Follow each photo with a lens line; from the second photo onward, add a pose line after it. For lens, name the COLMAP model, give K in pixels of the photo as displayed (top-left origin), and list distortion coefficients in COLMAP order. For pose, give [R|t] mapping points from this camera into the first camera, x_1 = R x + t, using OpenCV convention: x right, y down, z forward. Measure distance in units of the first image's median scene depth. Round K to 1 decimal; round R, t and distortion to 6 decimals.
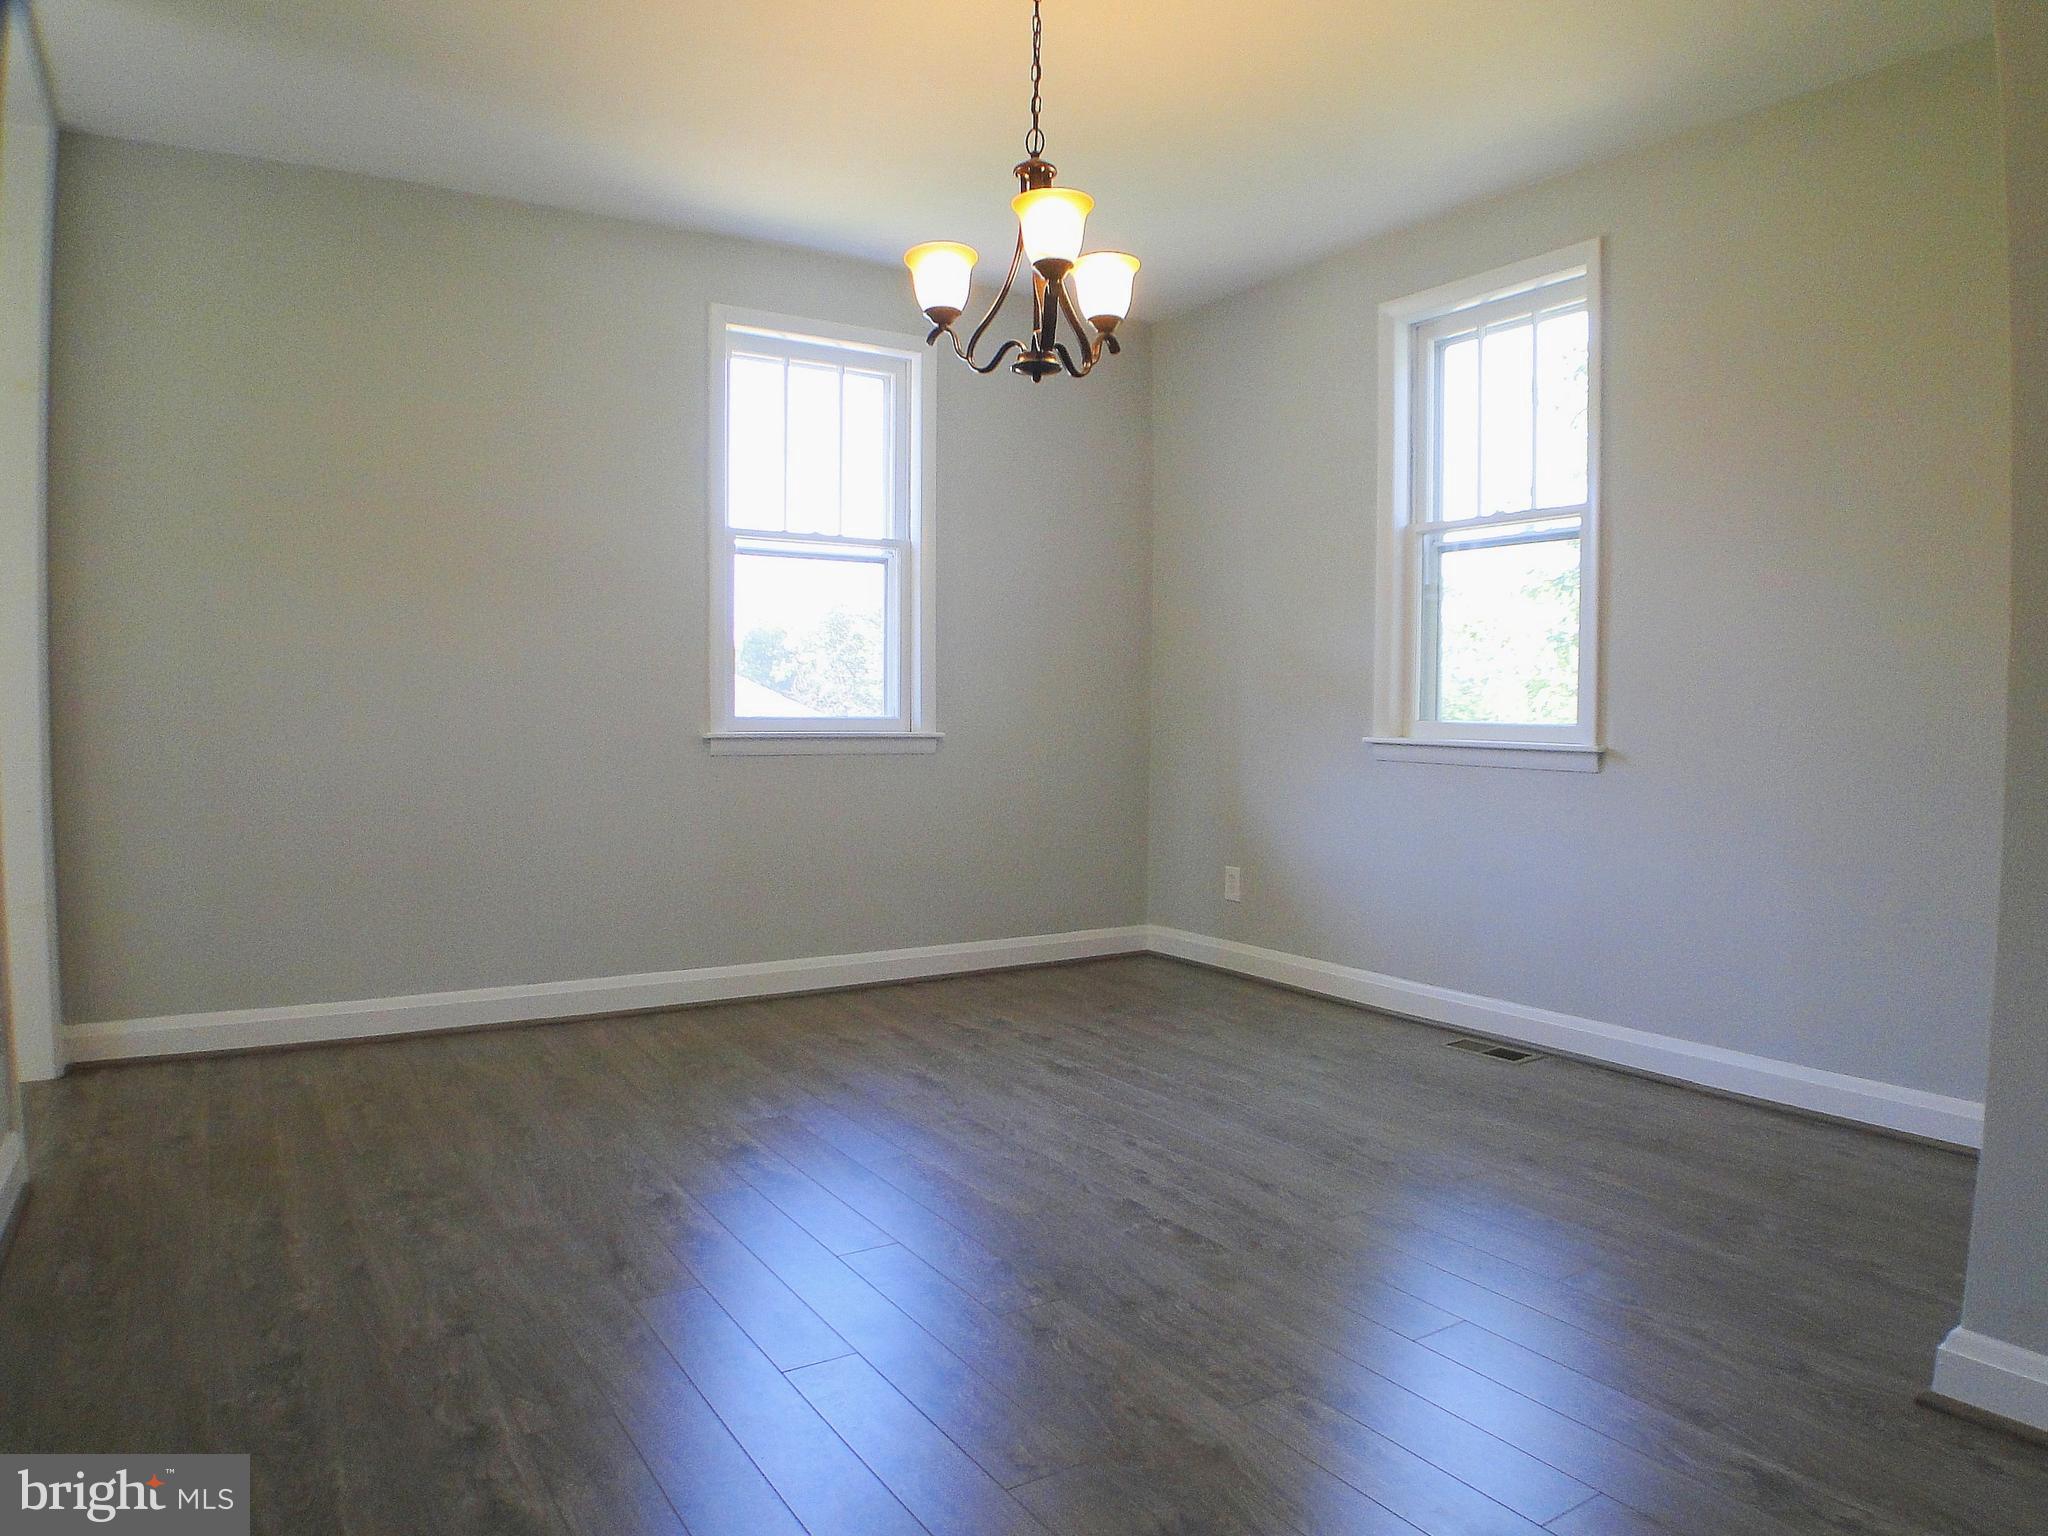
lens RADIAL K [[1346.1, 0, 1049.1], [0, 1346.1, 778.8], [0, 0, 1]] dist [-0.104563, 0.006583]
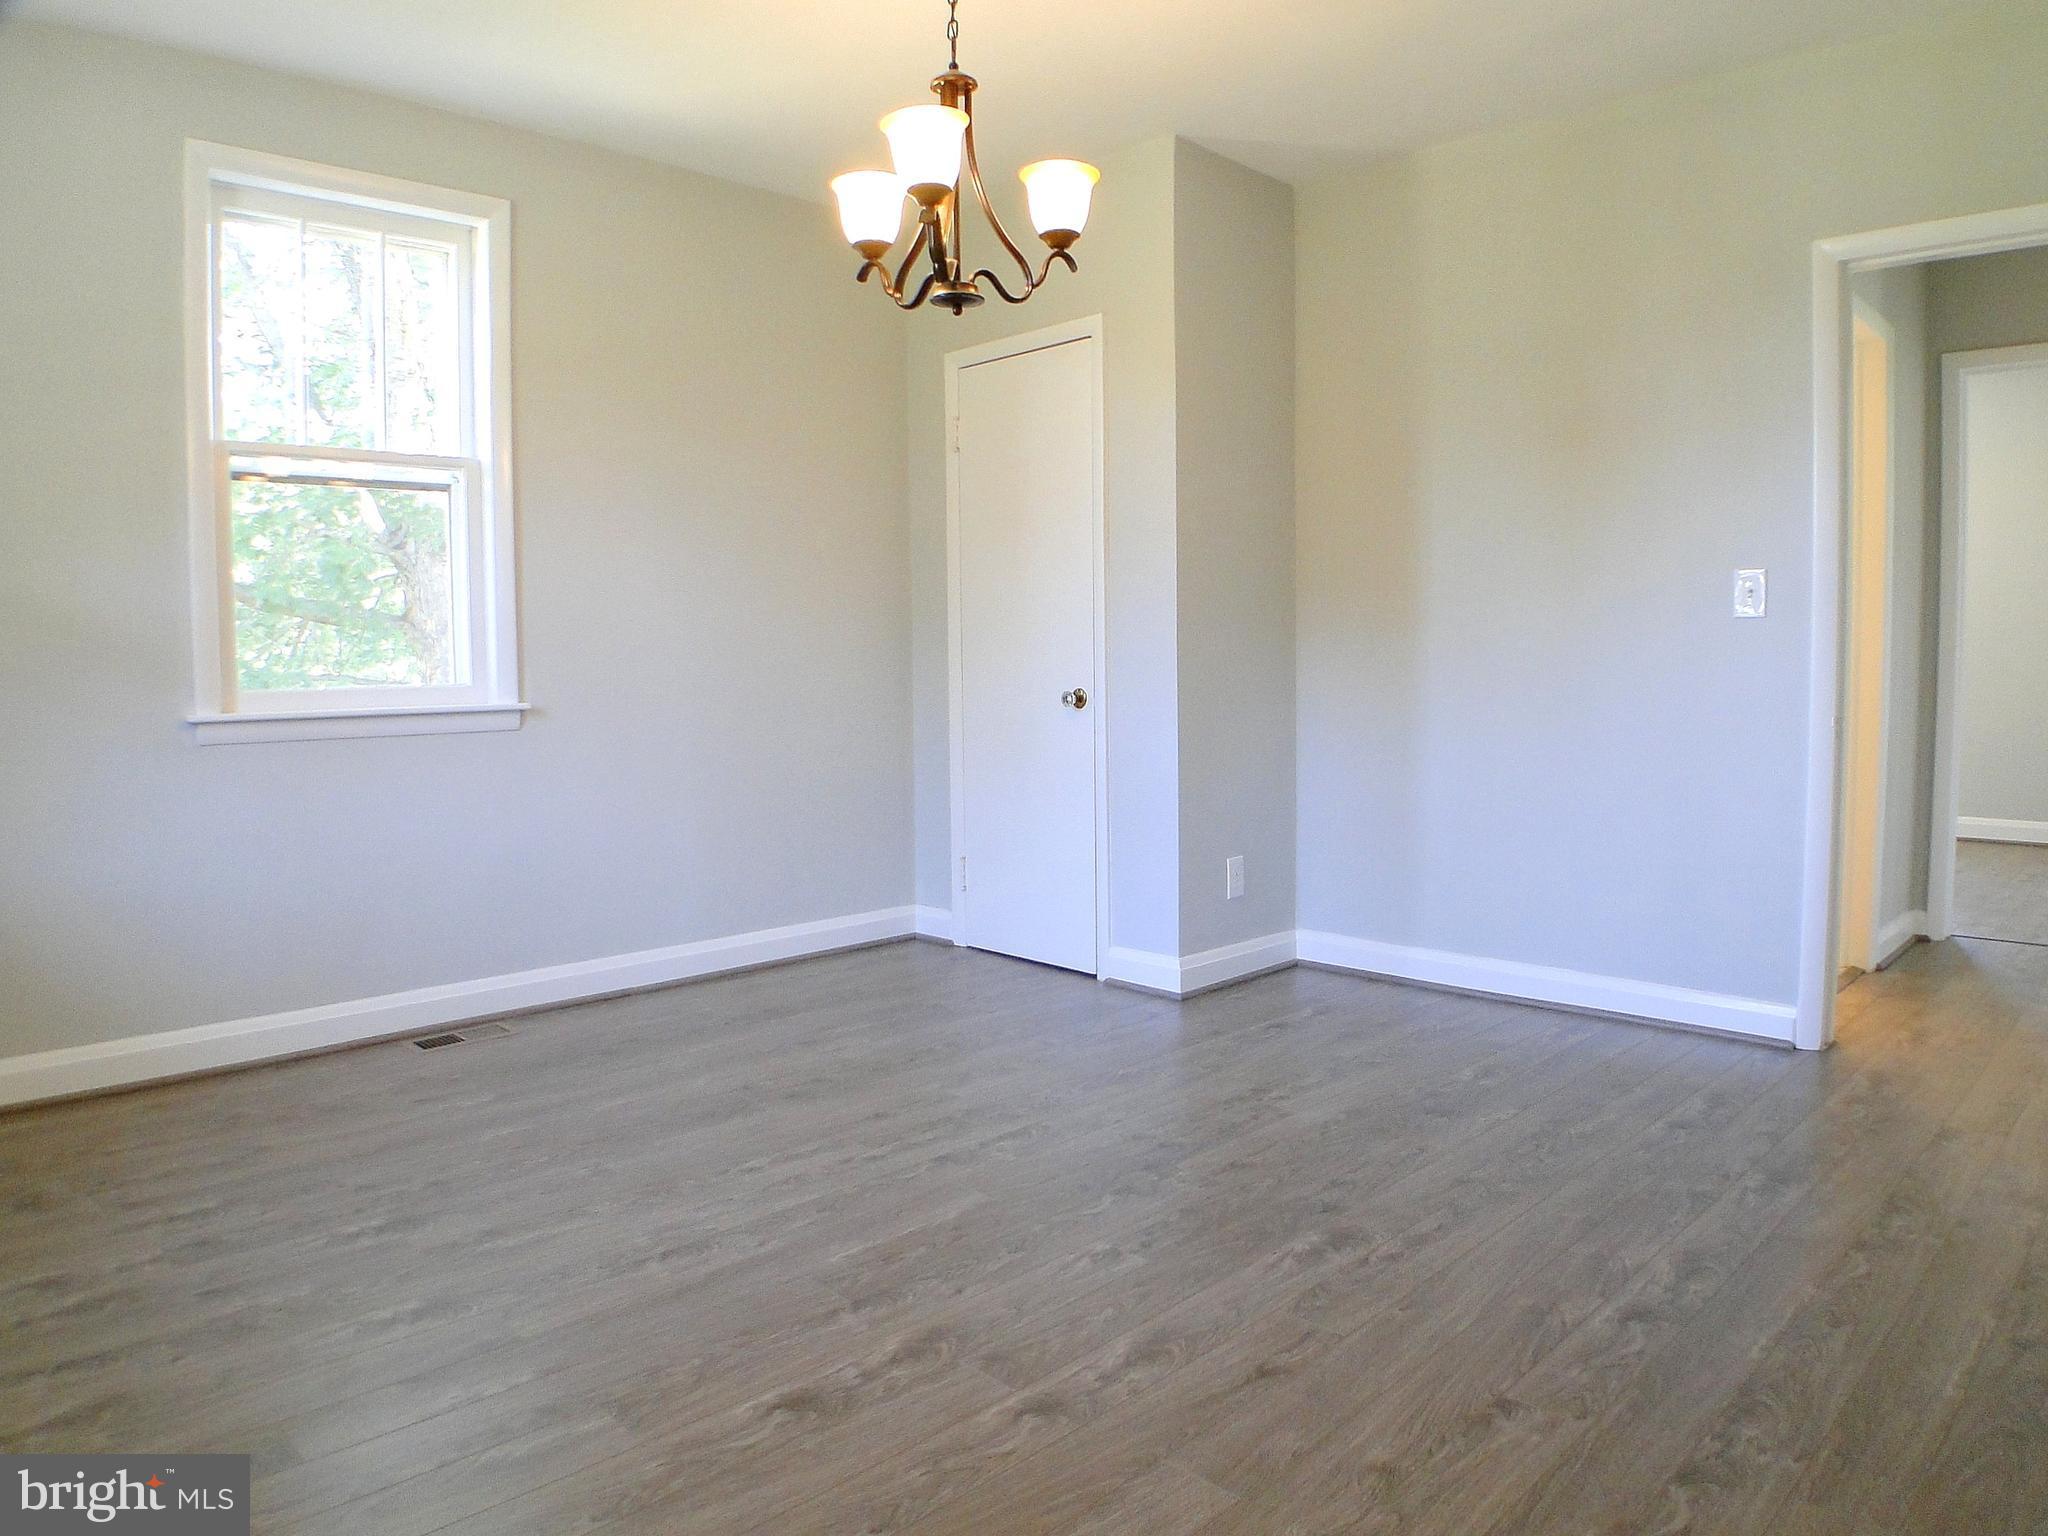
lens RADIAL K [[1346.1, 0, 1049.1], [0, 1346.1, 778.8], [0, 0, 1]] dist [-0.104563, 0.006583]
pose [[-0.211465, -0.089511, 0.973278, -0.819292], [0.062800, 0.992495, 0.104923, -0.059224], [-0.975366, 0.083310, -0.204257, 0.994988]]
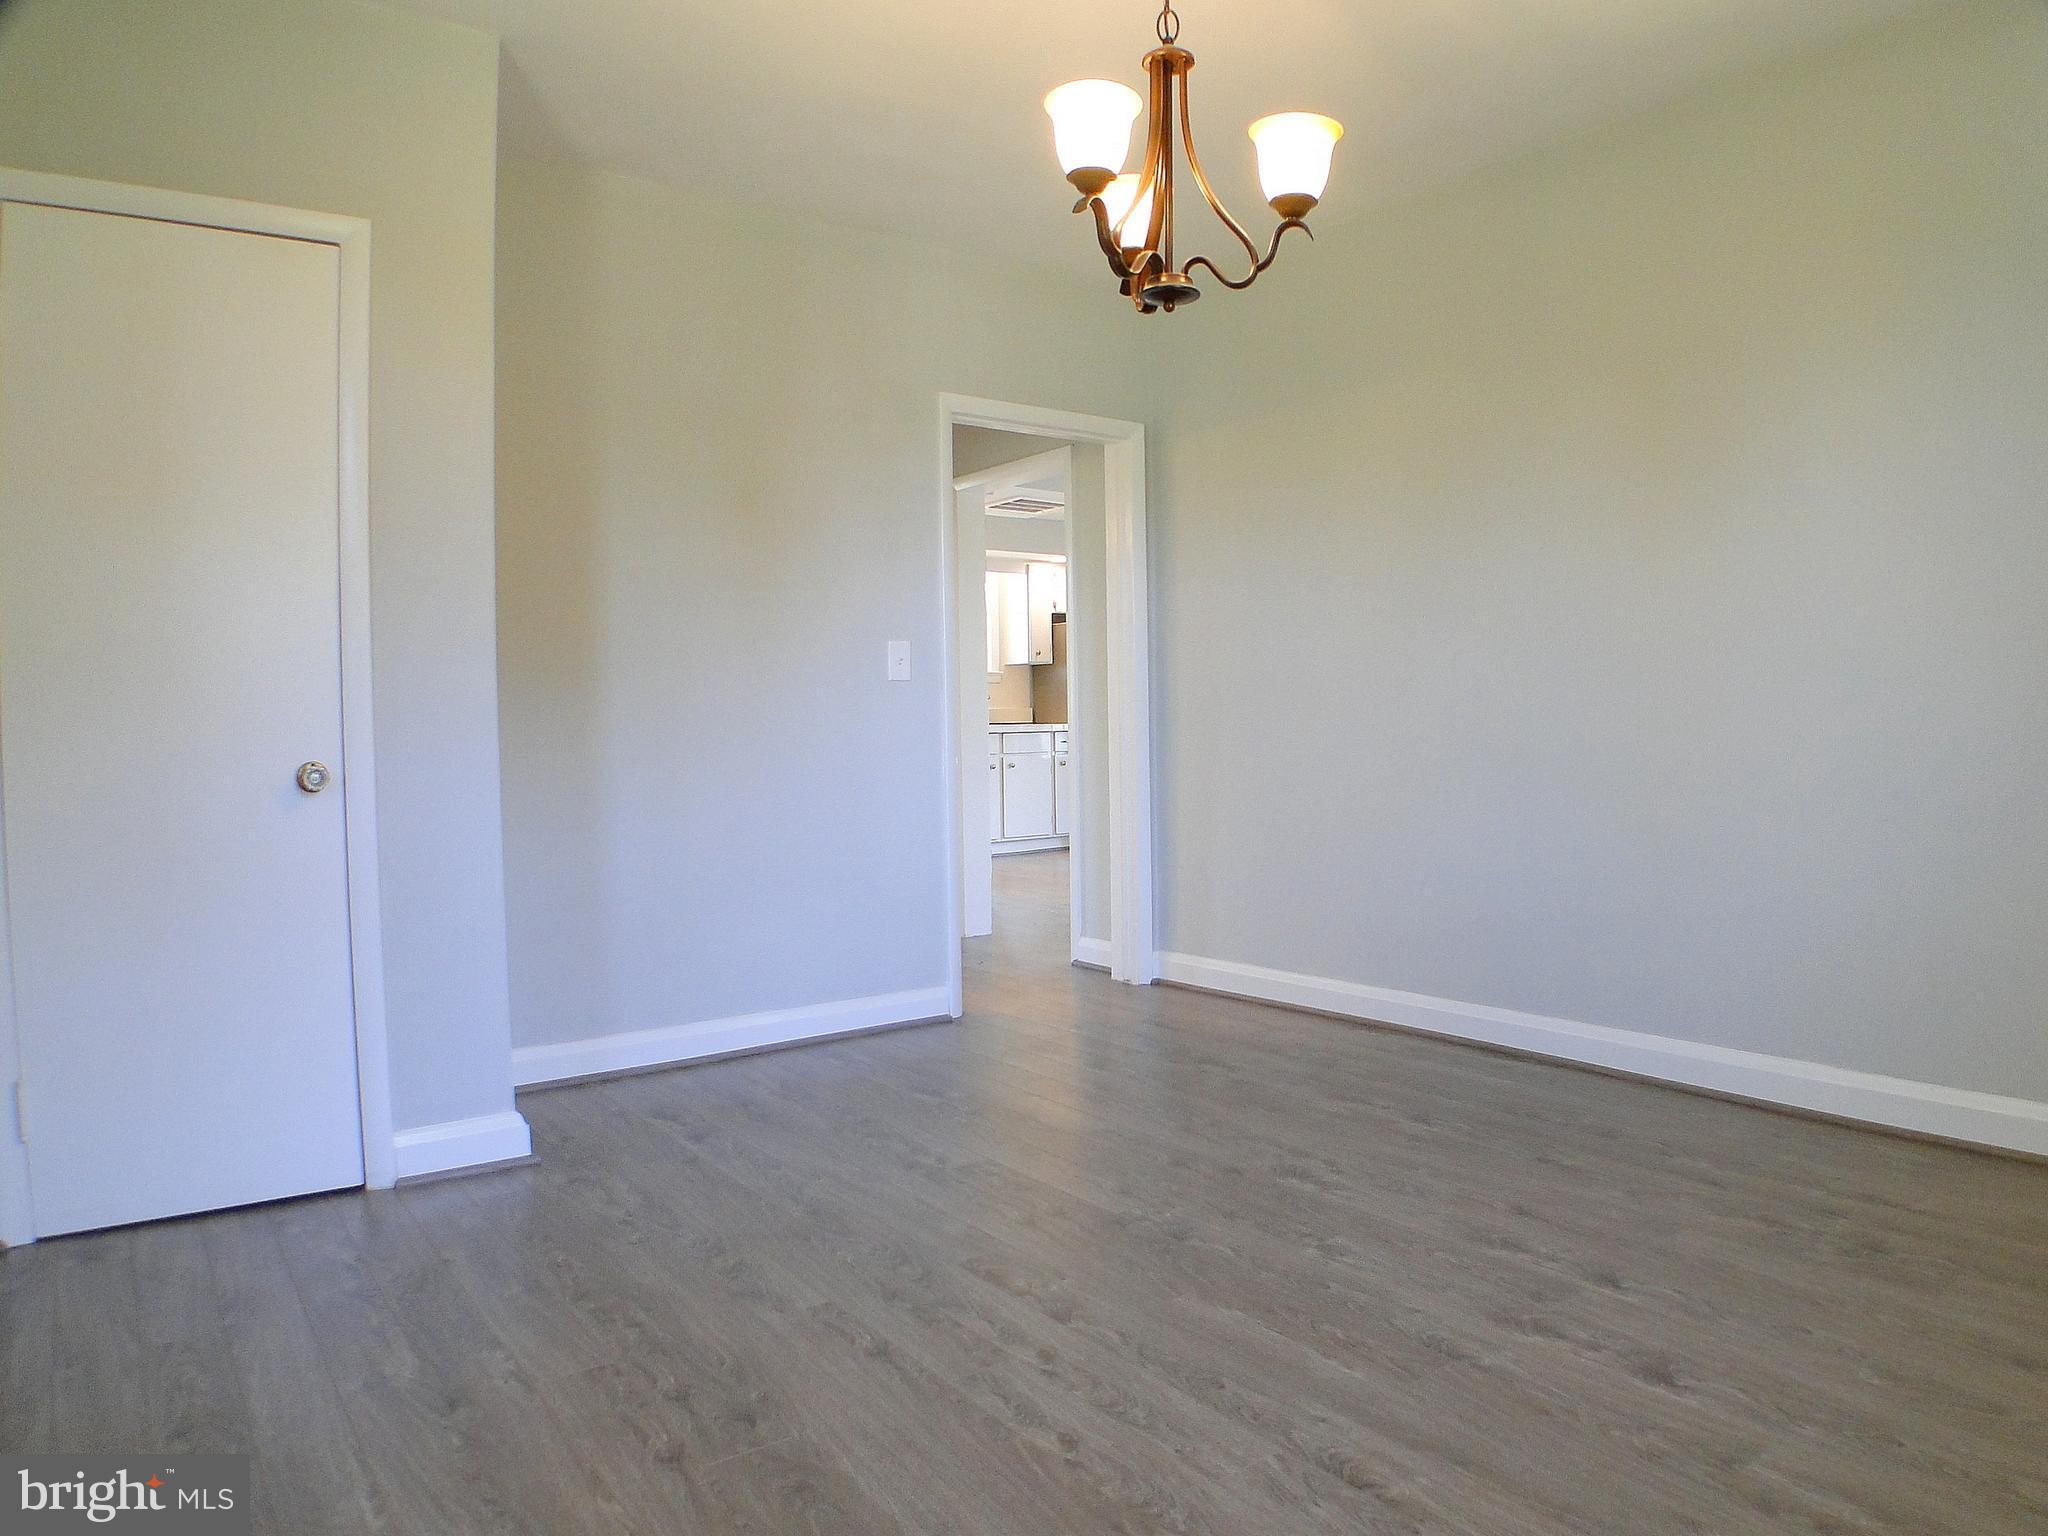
lens RADIAL K [[1319.3, 0, 1047.7], [0, 1319.3, 787.2], [0, 0, 1]] dist [-0.101780, 0.002265]
pose [[-0.997233, 0.013149, -0.073167, 0.111422], [0.005441, 0.994504, 0.104554, -0.074757], [0.074140, 0.103866, -0.991824, 1.576329]]
